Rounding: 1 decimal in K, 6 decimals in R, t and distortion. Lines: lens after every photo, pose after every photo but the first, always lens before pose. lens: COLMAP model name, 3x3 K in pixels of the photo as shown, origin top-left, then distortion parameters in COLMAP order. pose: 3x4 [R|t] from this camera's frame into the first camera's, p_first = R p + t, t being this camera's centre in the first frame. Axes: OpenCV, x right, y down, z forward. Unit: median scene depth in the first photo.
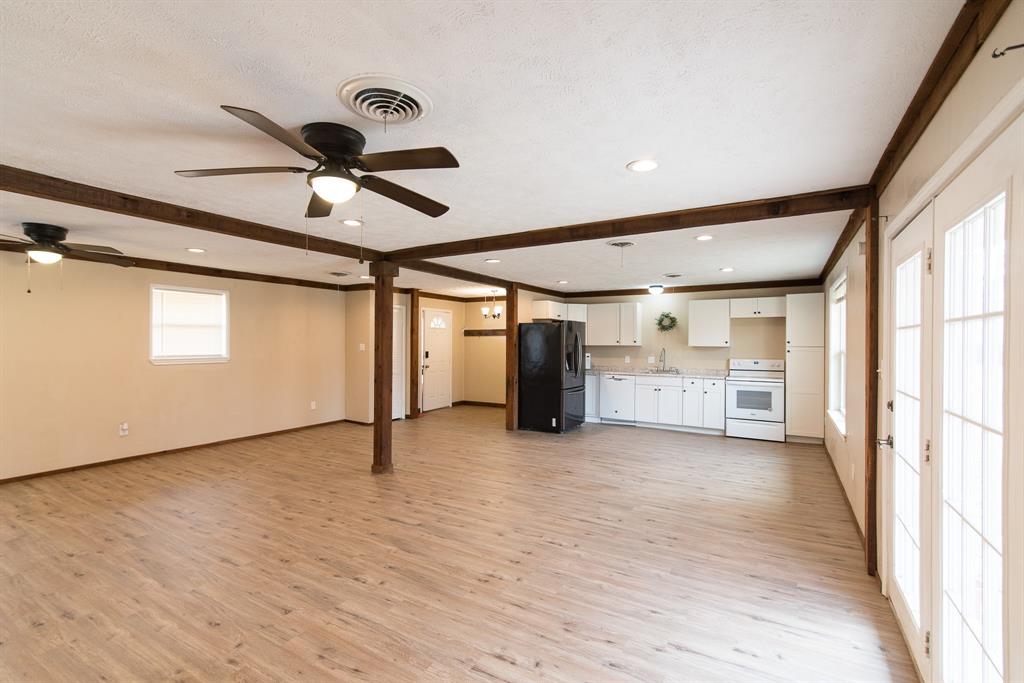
lens RADIAL K [[471.9, 0, 500.3], [0, 471.9, 342.4], [0, 0, 1]] dist [0.012284, 0.000183]
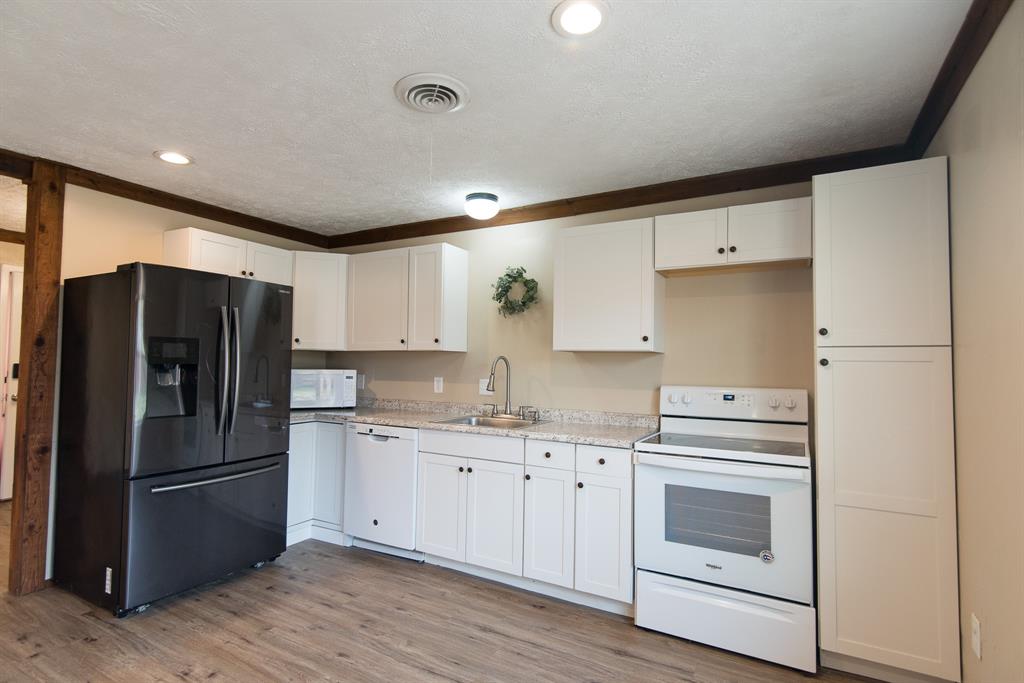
lens RADIAL K [[513.9, 0, 512.0], [0, 513.9, 341.5], [0, 0, 1]] dist [0.002644, 0.000419]
pose [[0.999226, 0.008943, 0.038298, 0.374215], [-0.007292, 0.999047, -0.043041, 0.019861], [-0.038647, 0.042729, 0.998339, 0.640629]]
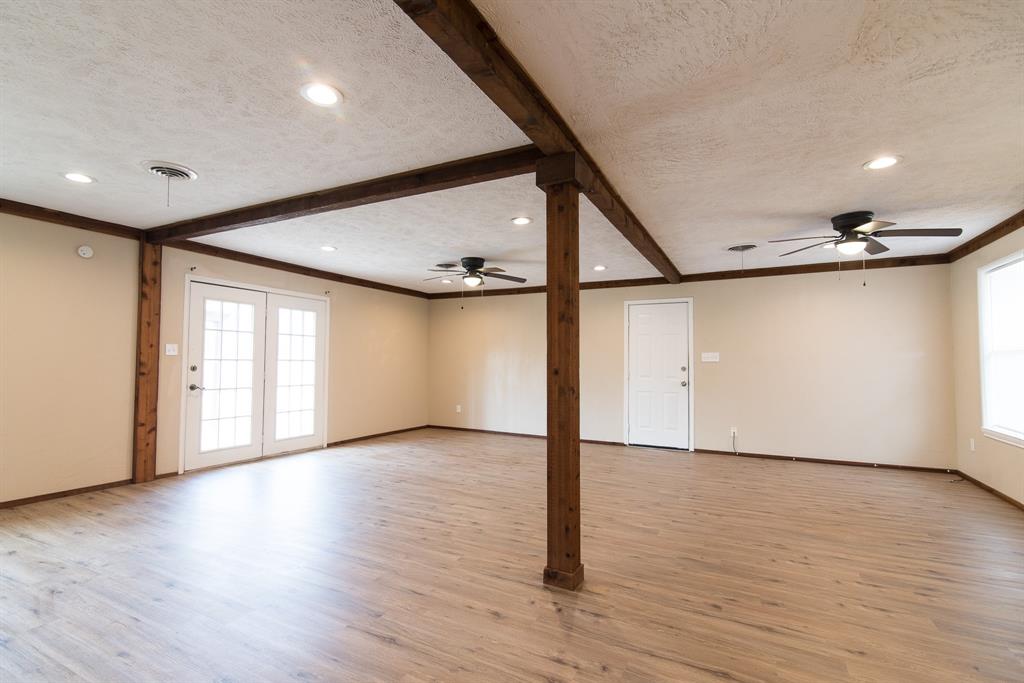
lens RADIAL K [[466.8, 0, 512.0], [0, 466.8, 341.5], [0, 0, 1]] dist [0.001359, 0.000062]
pose [[-0.996259, -0.017234, -0.084679, -0.109524], [-0.013325, 0.998829, -0.046517, 0.034621], [0.085382, -0.045214, -0.995322, 1.084733]]
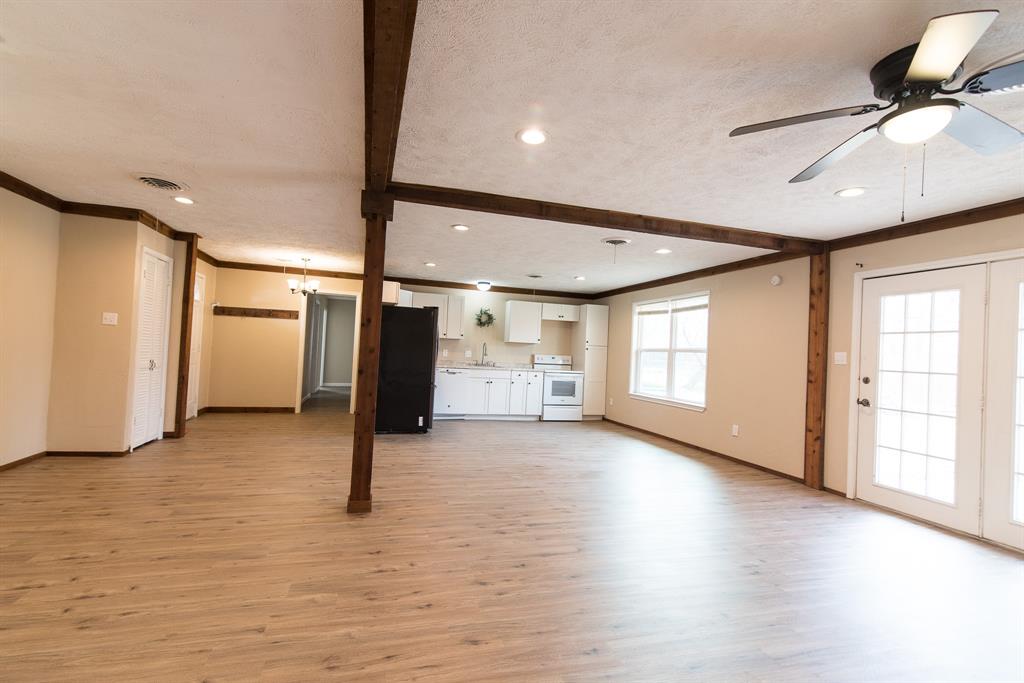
lens RADIAL K [[471.9, 0, 500.3], [0, 471.9, 342.4], [0, 0, 1]] dist [0.012284, 0.000183]
pose [[0.672652, 0.042553, 0.738734, -0.449010], [-0.043454, 0.998894, -0.017973, 0.031523], [-0.738682, -0.020011, 0.673757, 0.300258]]
